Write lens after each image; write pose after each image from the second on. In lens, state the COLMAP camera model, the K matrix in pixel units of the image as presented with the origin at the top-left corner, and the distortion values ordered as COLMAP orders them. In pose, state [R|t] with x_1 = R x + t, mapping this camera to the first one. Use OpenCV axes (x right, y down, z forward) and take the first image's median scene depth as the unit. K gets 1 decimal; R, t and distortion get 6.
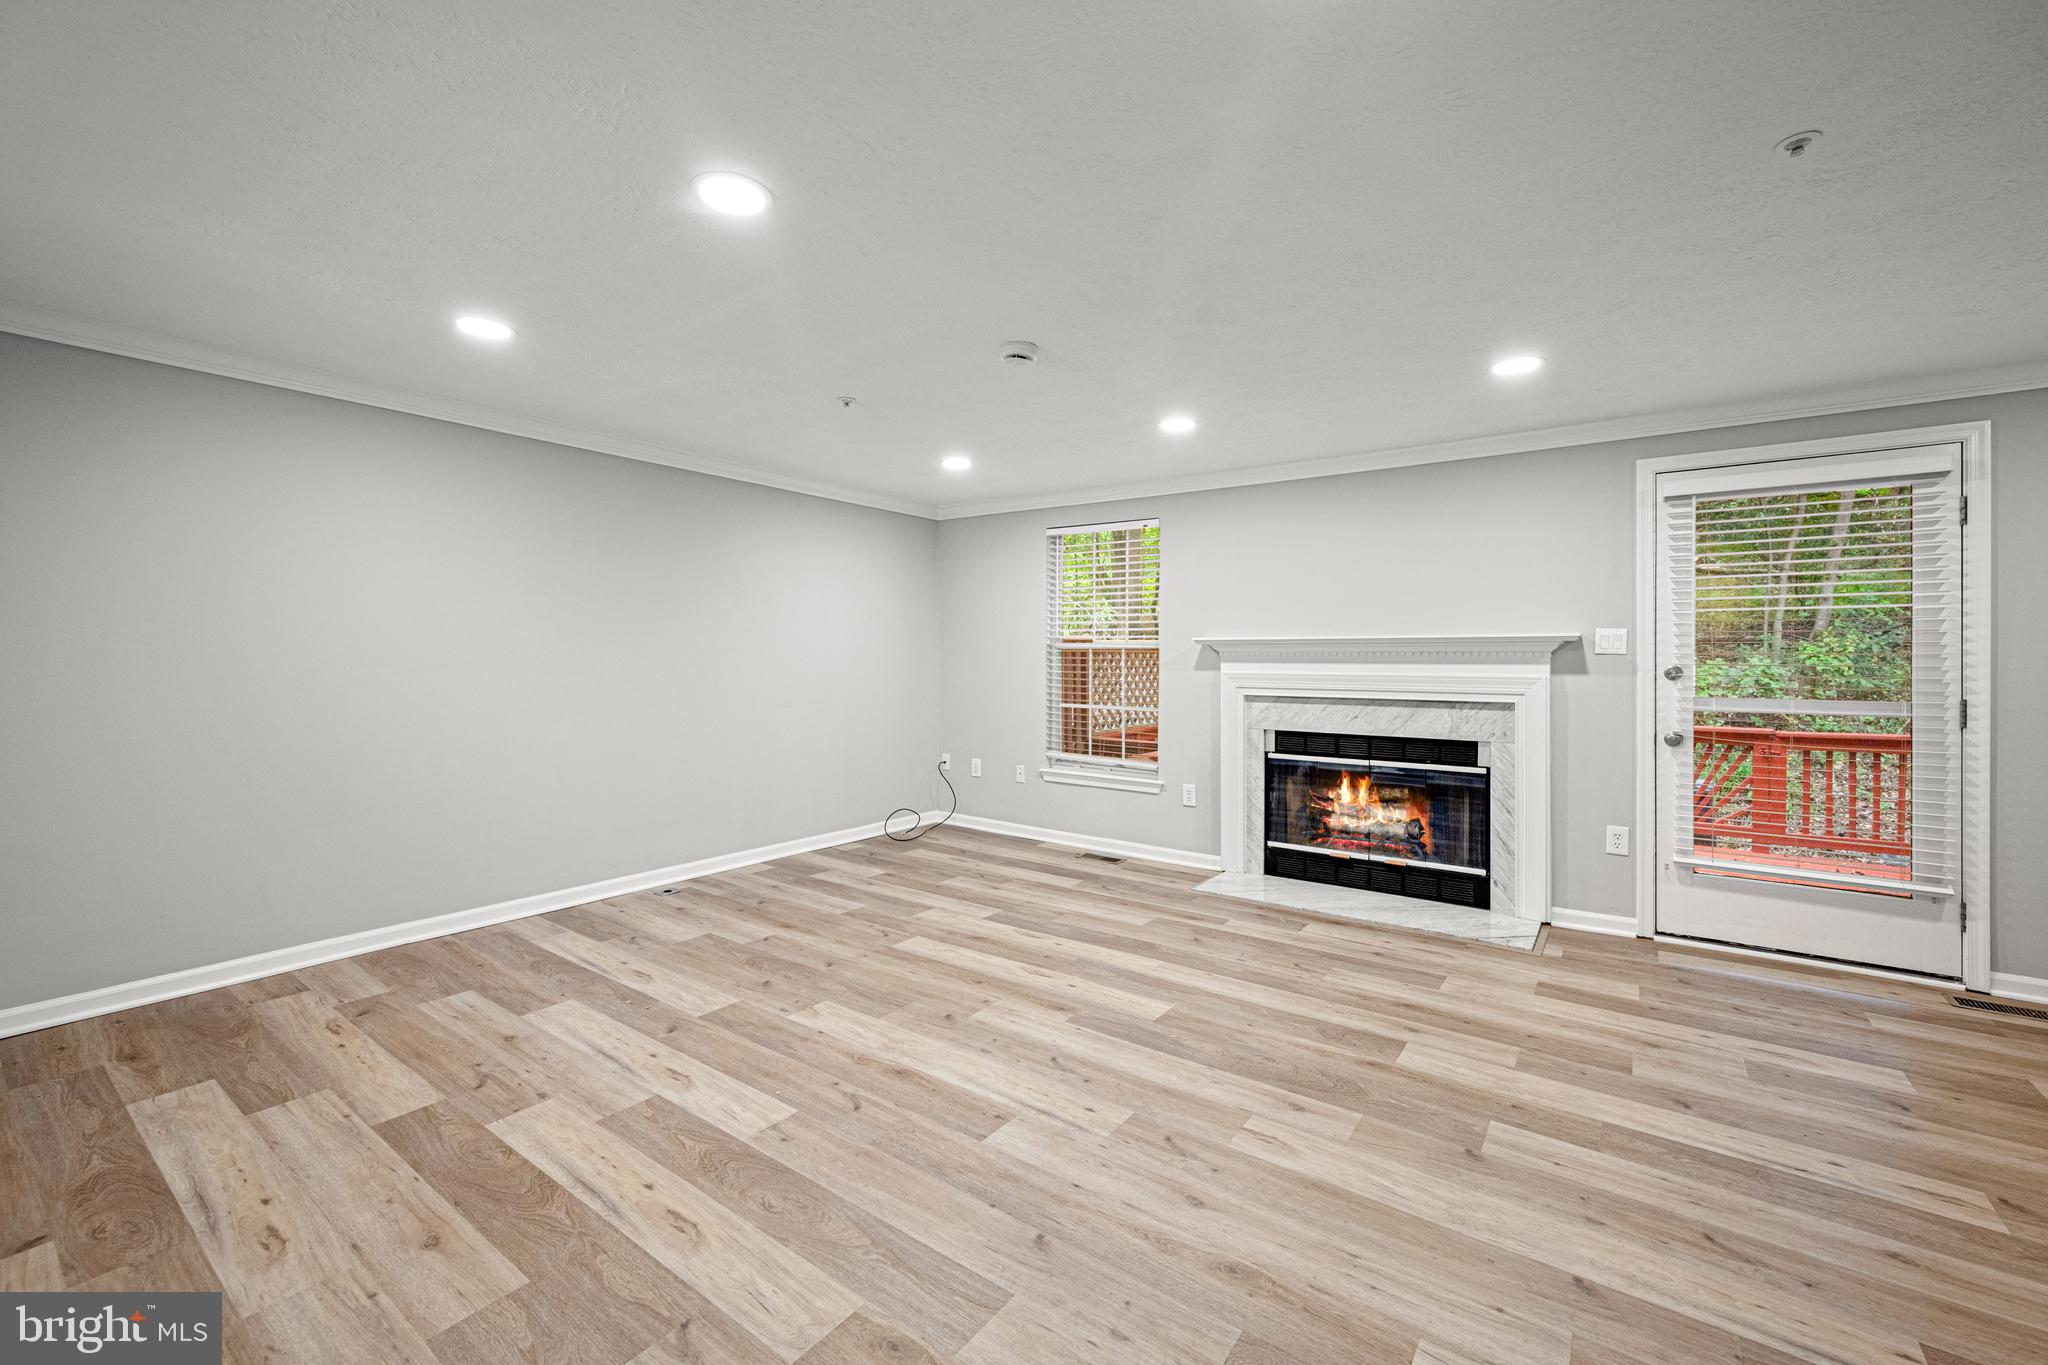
lens RADIAL K [[832.6, 0, 1024.0], [0, 832.6, 682.5], [0, 0, 1]] dist [0.000218, 0.000262]
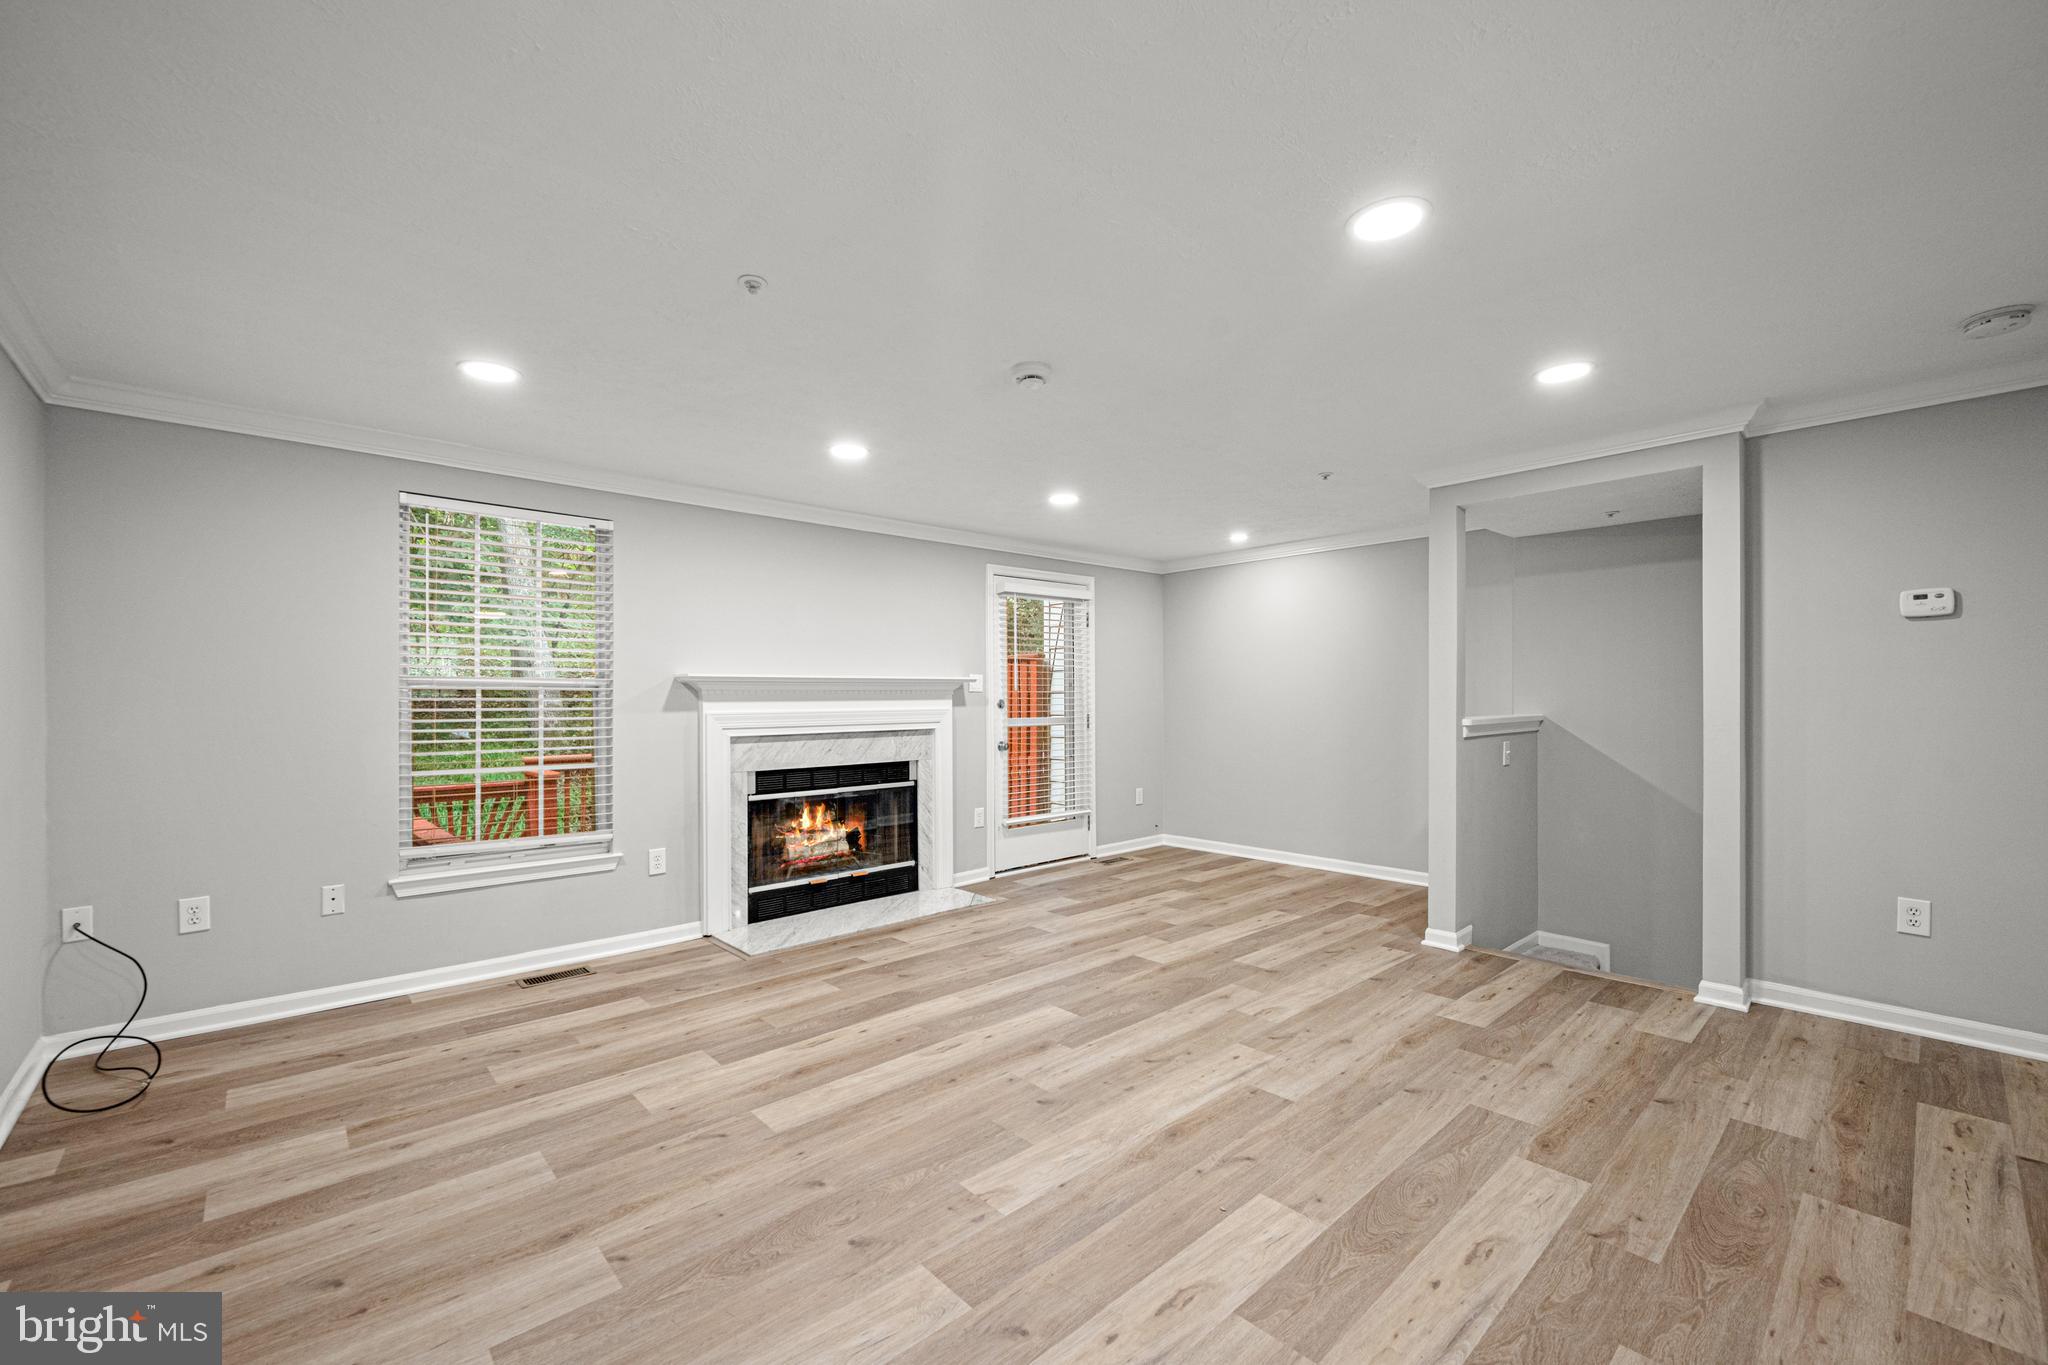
lens RADIAL K [[828.0, 0, 1014.9], [0, 828.0, 709.6], [0, 0, 1]] dist [0.000961, 0.000149]
pose [[0.211528, -0.021062, 0.977145, -0.864129], [0.034877, 0.999294, 0.013989, -0.025489], [-0.976750, 0.031121, 0.212113, 0.758746]]
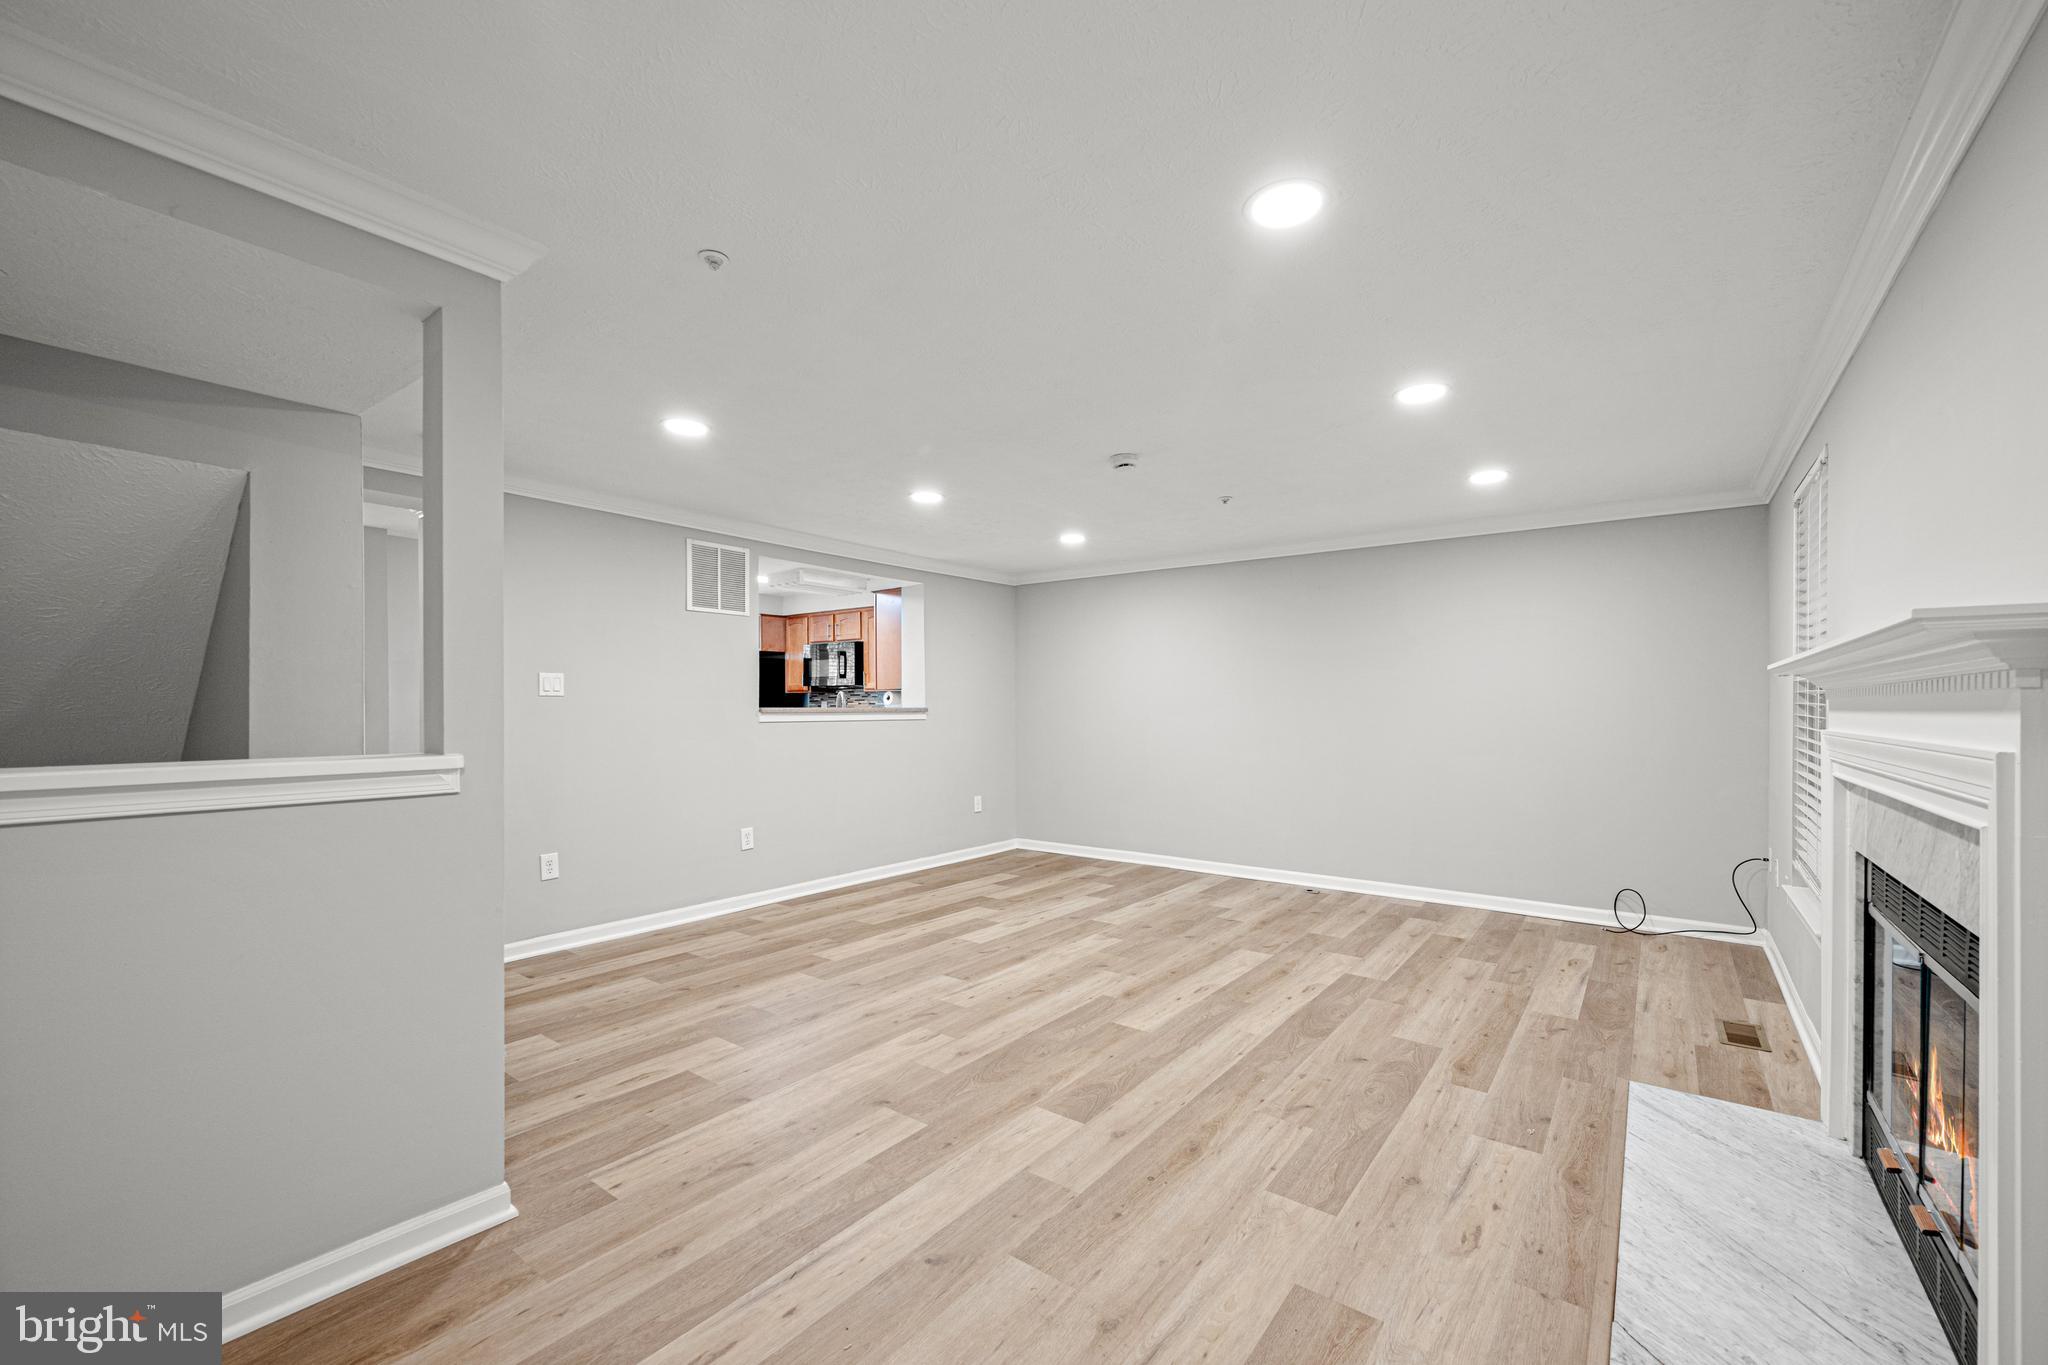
lens RADIAL K [[844.3, 0, 1032.7], [0, 844.3, 718.3], [0, 0, 1]] dist [-0.000864, -0.000183]
pose [[-0.012179, 0.008613, -0.999889, 1.183577], [-0.029904, 0.999512, 0.008974, -0.013460], [0.999479, 0.030010, -0.011915, 0.811128]]
